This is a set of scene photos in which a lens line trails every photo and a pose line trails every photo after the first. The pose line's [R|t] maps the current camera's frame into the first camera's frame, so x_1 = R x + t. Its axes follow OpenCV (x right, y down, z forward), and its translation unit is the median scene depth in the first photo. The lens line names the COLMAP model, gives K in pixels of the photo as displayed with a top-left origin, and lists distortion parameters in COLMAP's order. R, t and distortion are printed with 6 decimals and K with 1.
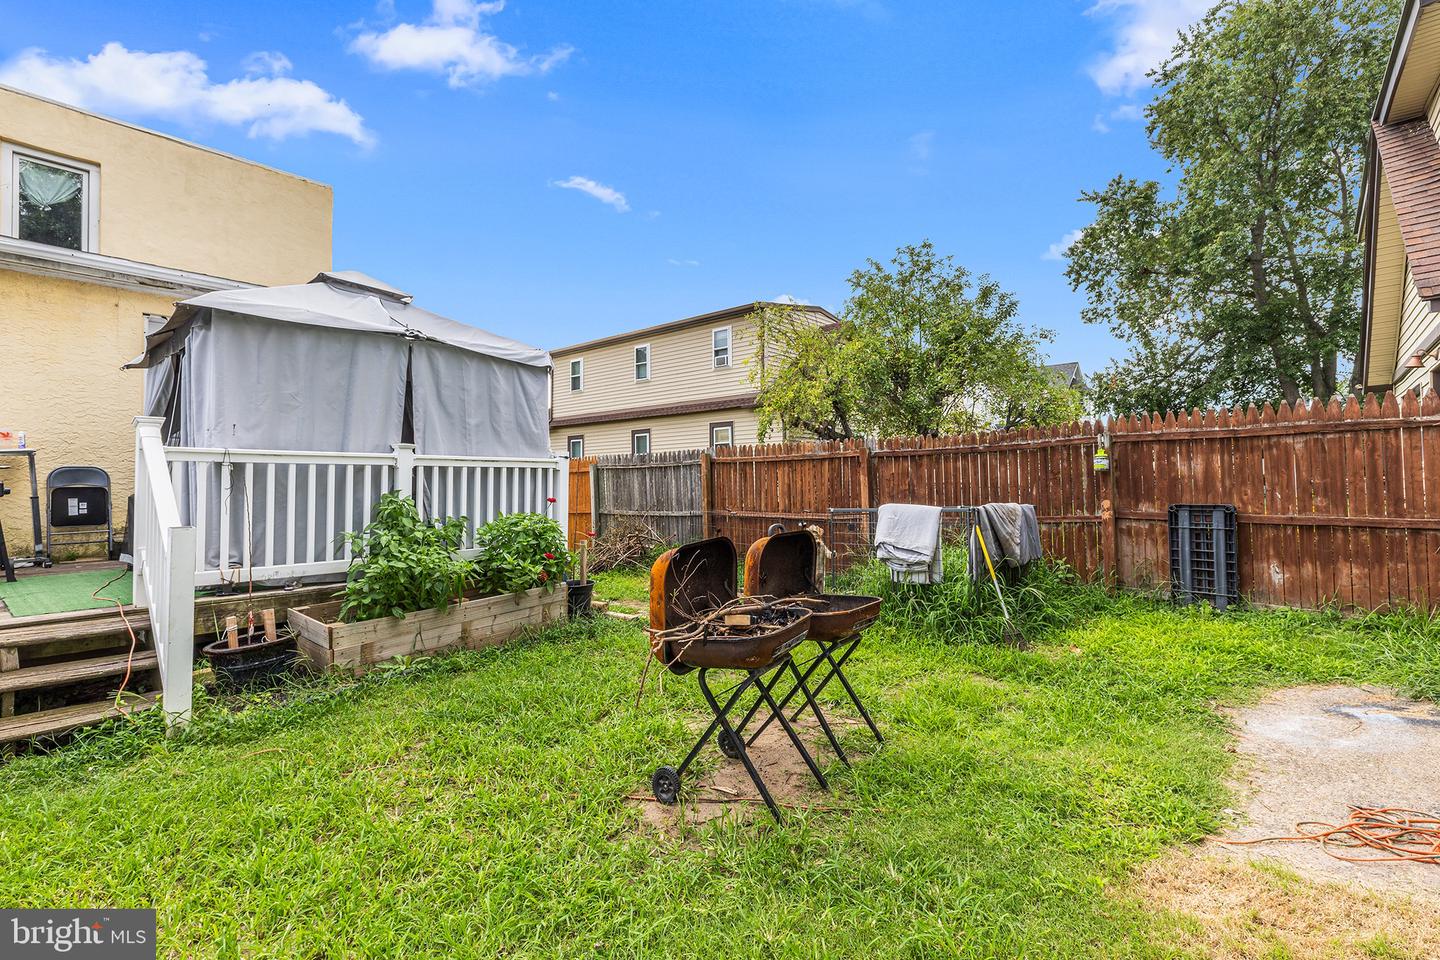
lens RADIAL K [[644.4, 0, 720.0], [0, 644.4, 480.0], [0, 0, 1]] dist [0.001604, 0.000459]
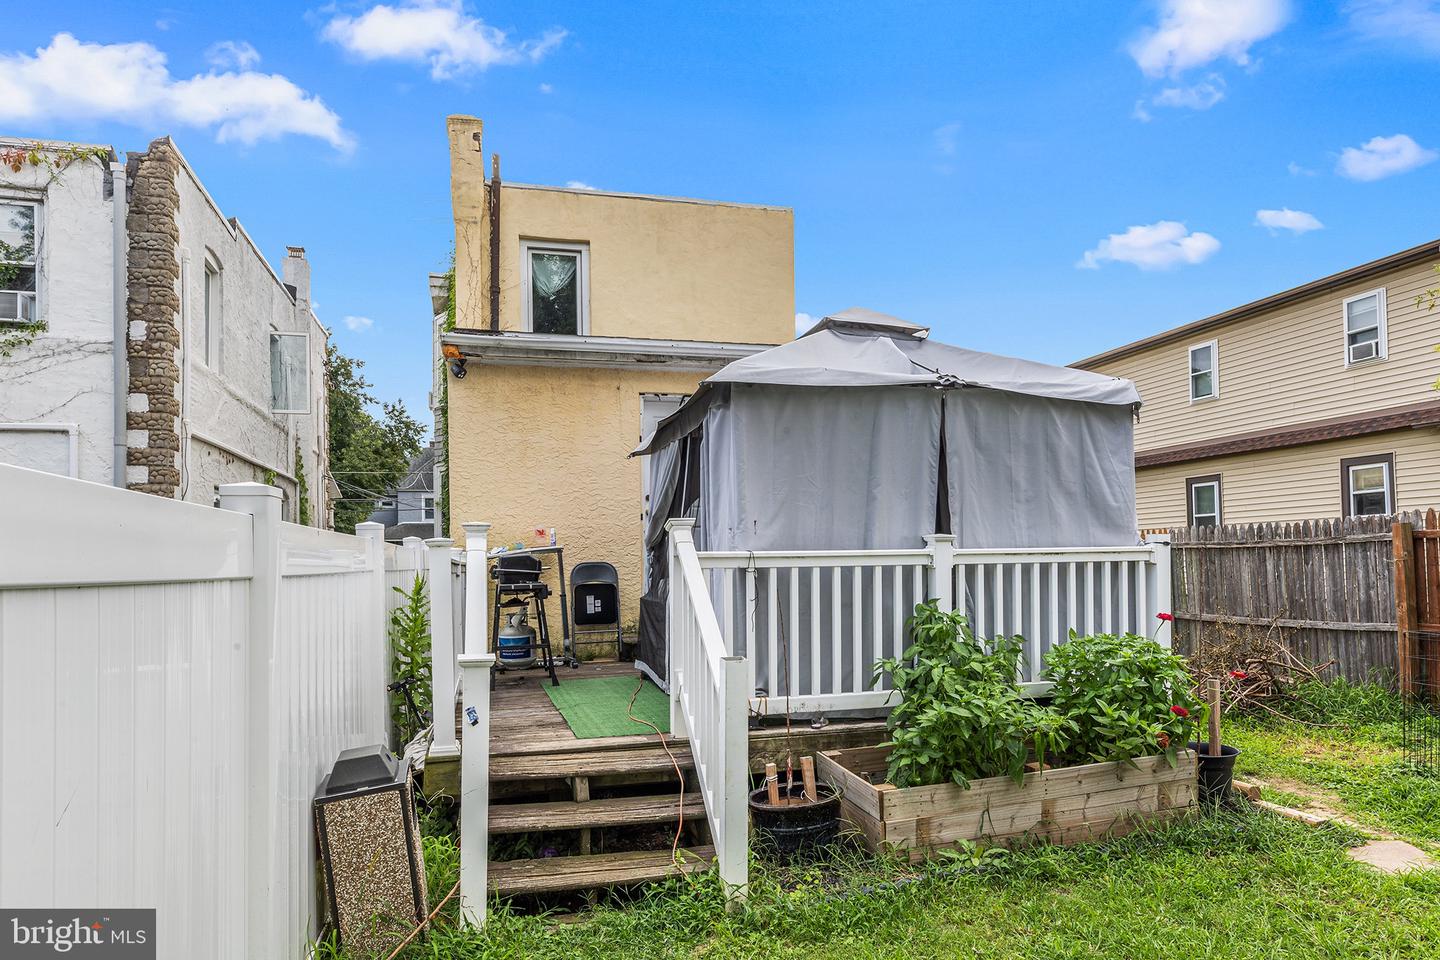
lens RADIAL K [[869.1, 0, 717.5], [0, 869.1, 557.9], [0, 0, 1]] dist [0.005543, -0.000330]
pose [[0.826977, -0.009921, -0.562148, -0.151533], [0.015830, 0.999859, 0.005641, -0.040739], [0.562013, -0.013564, 0.827017, 0.049399]]
